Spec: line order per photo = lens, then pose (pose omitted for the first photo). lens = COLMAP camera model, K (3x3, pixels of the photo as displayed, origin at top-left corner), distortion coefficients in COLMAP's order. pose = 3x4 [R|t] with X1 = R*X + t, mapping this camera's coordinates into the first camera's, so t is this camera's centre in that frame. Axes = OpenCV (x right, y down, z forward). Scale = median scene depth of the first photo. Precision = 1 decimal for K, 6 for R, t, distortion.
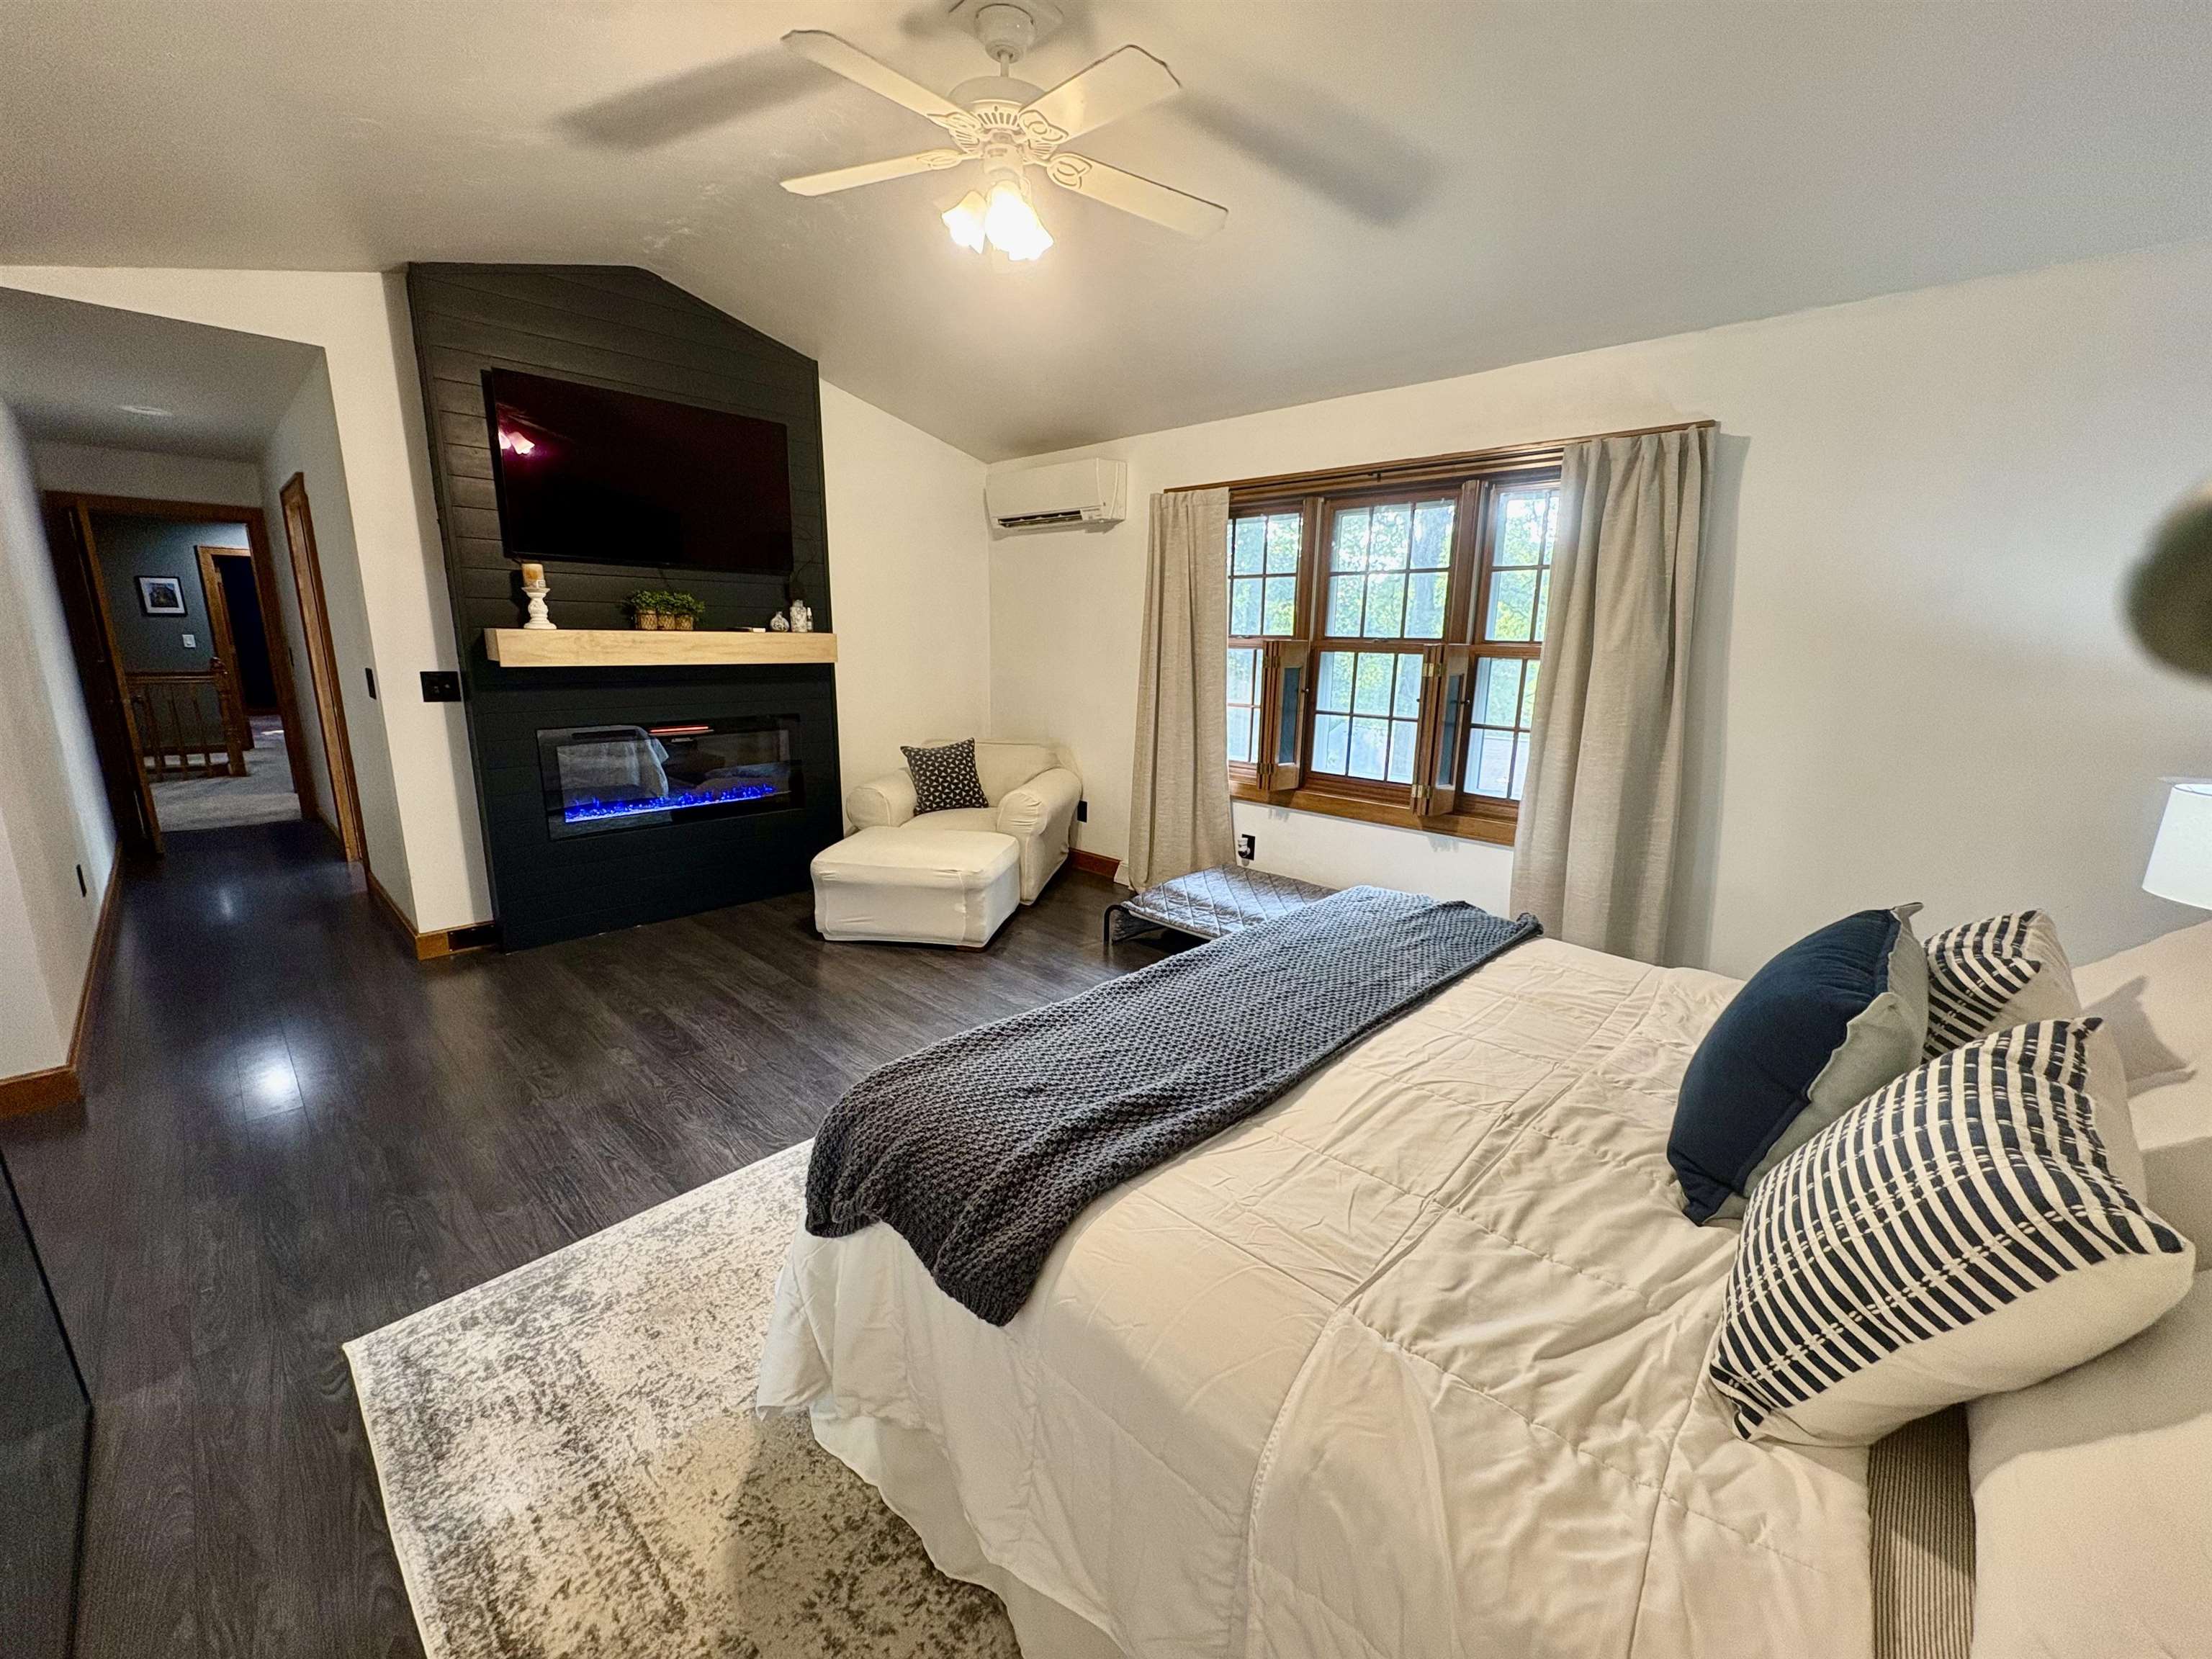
lens RADIAL K [[882.7, 0, 1106.2], [0, 882.7, 827.9], [0, 0, 1]] dist [-0.000642, 0.000617]
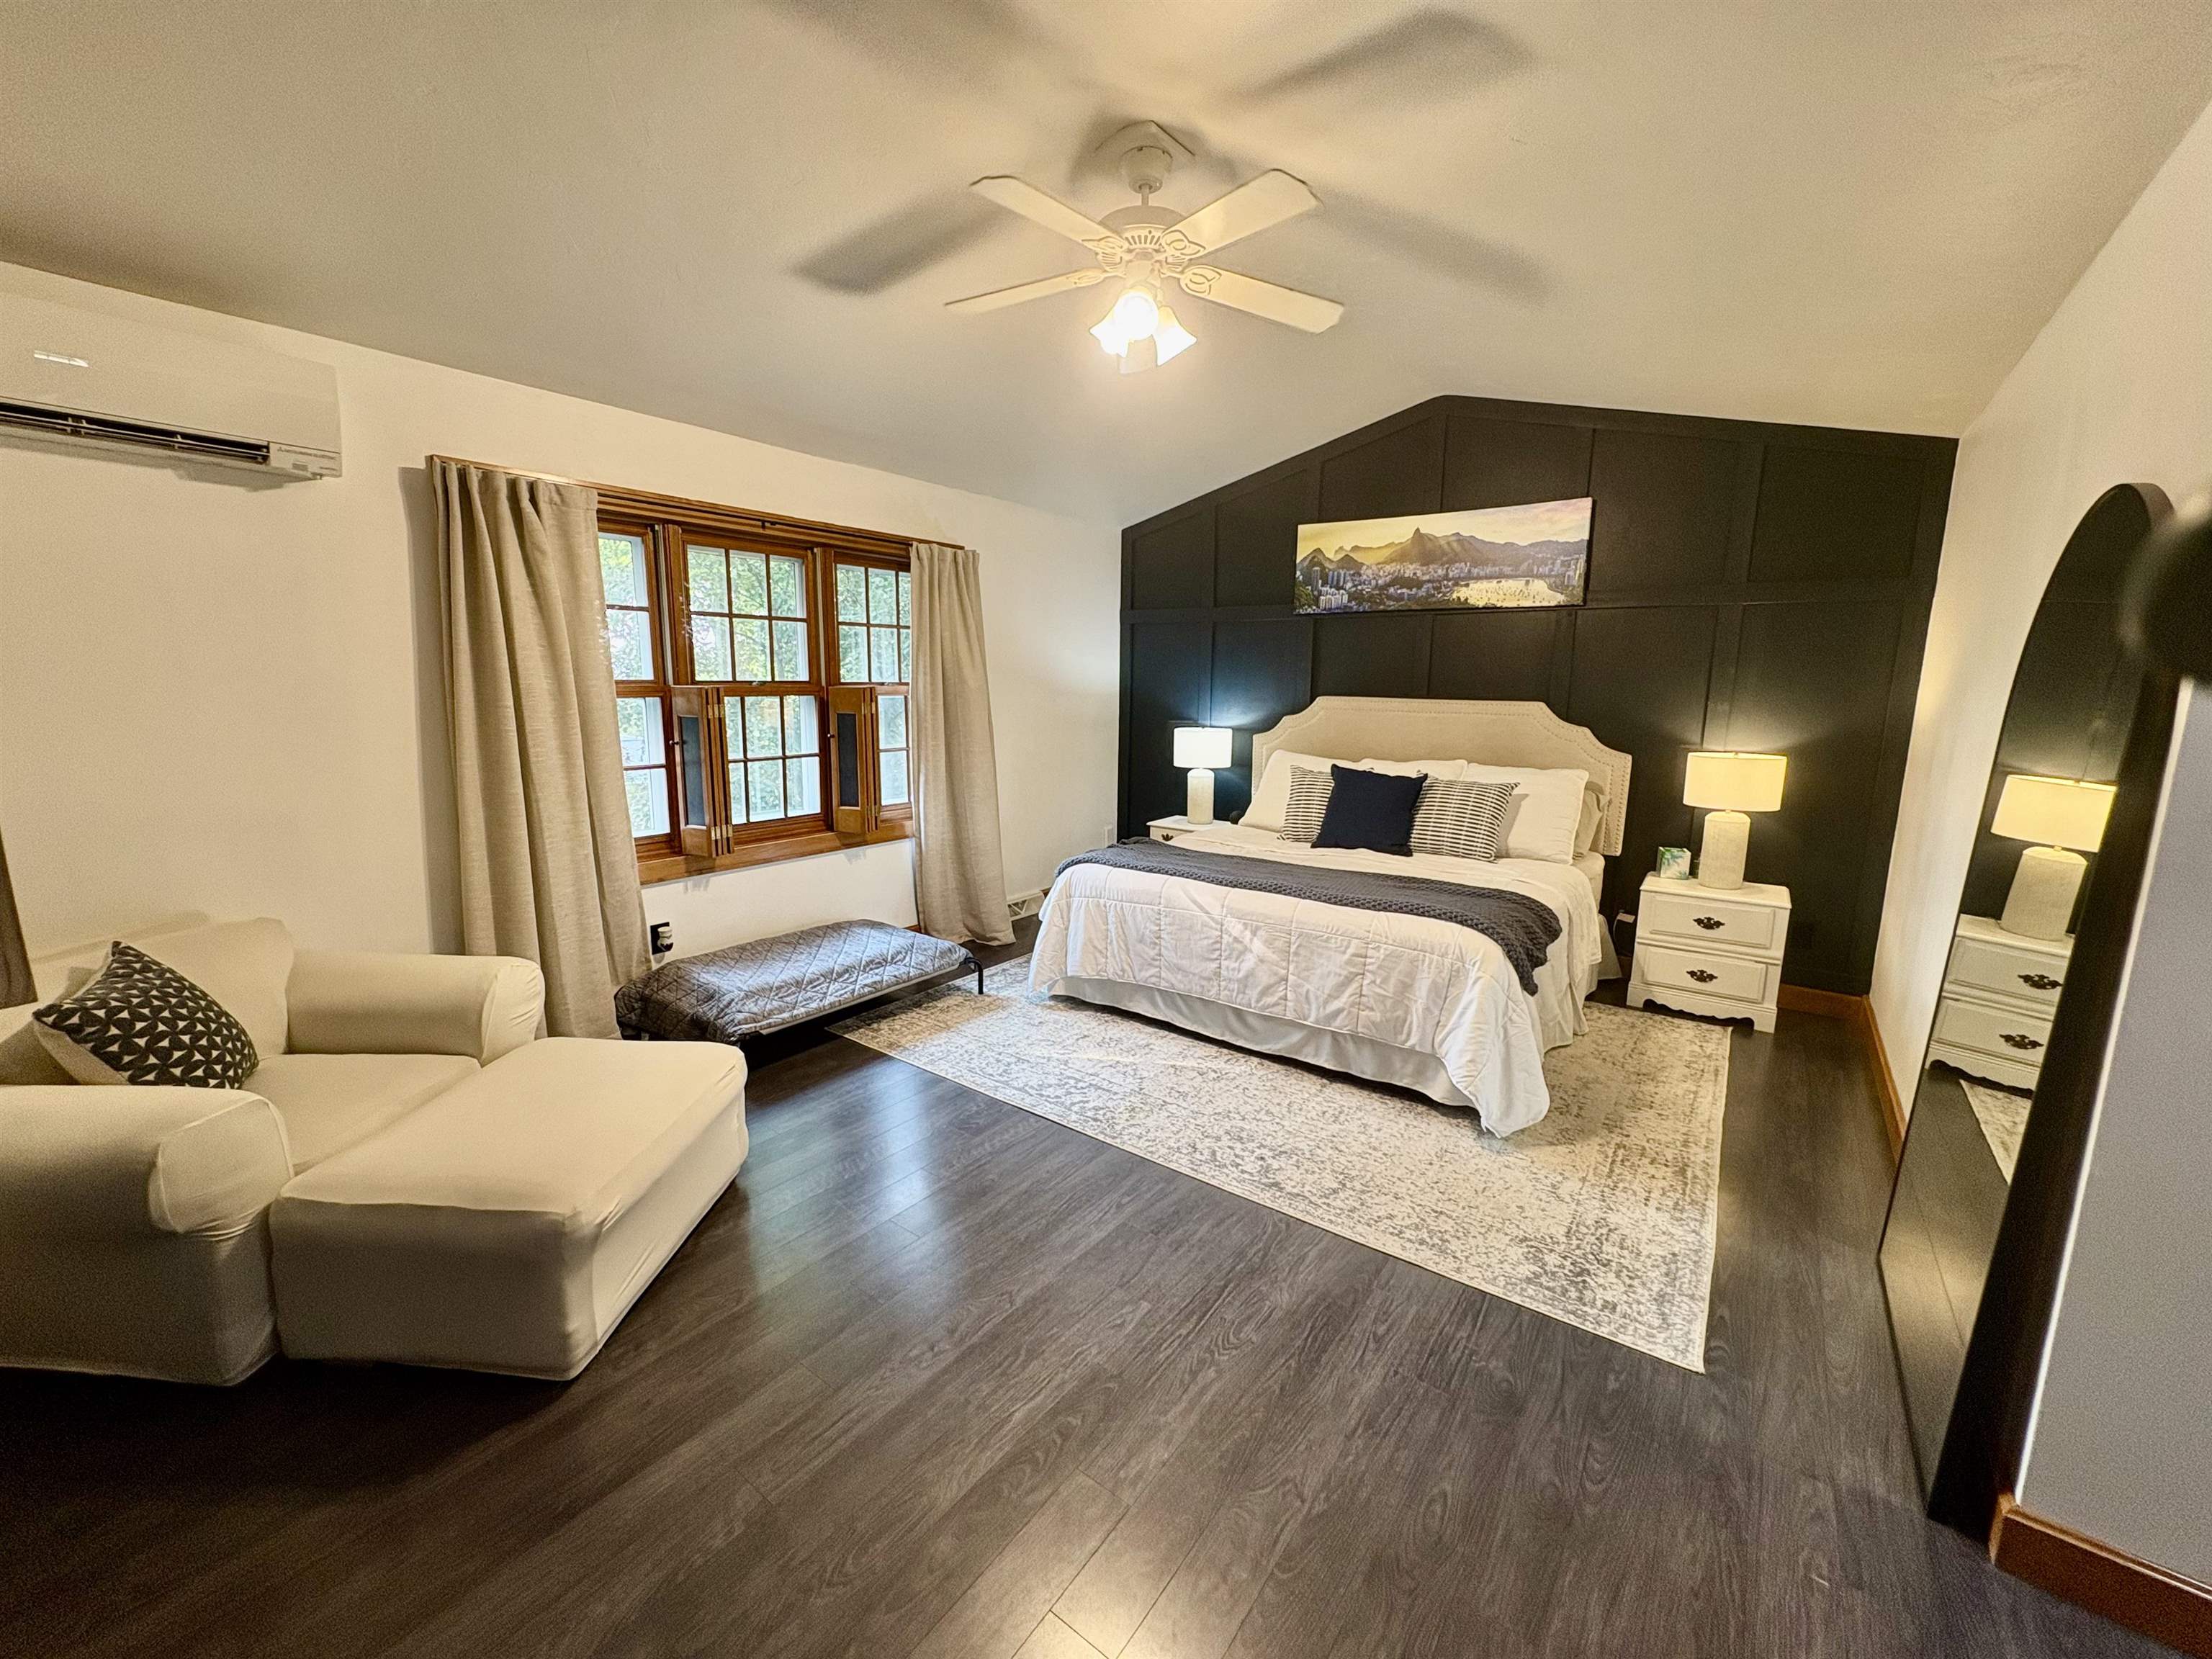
lens RADIAL K [[882.7, 0, 1106.2], [0, 882.7, 827.9], [0, 0, 1]] dist [-0.000642, 0.000617]
pose [[-0.124418, -0.184109, 0.974999, -0.785541], [0.203521, 0.957007, 0.206683, -0.189156], [-0.971133, 0.224148, -0.081598, 0.761373]]
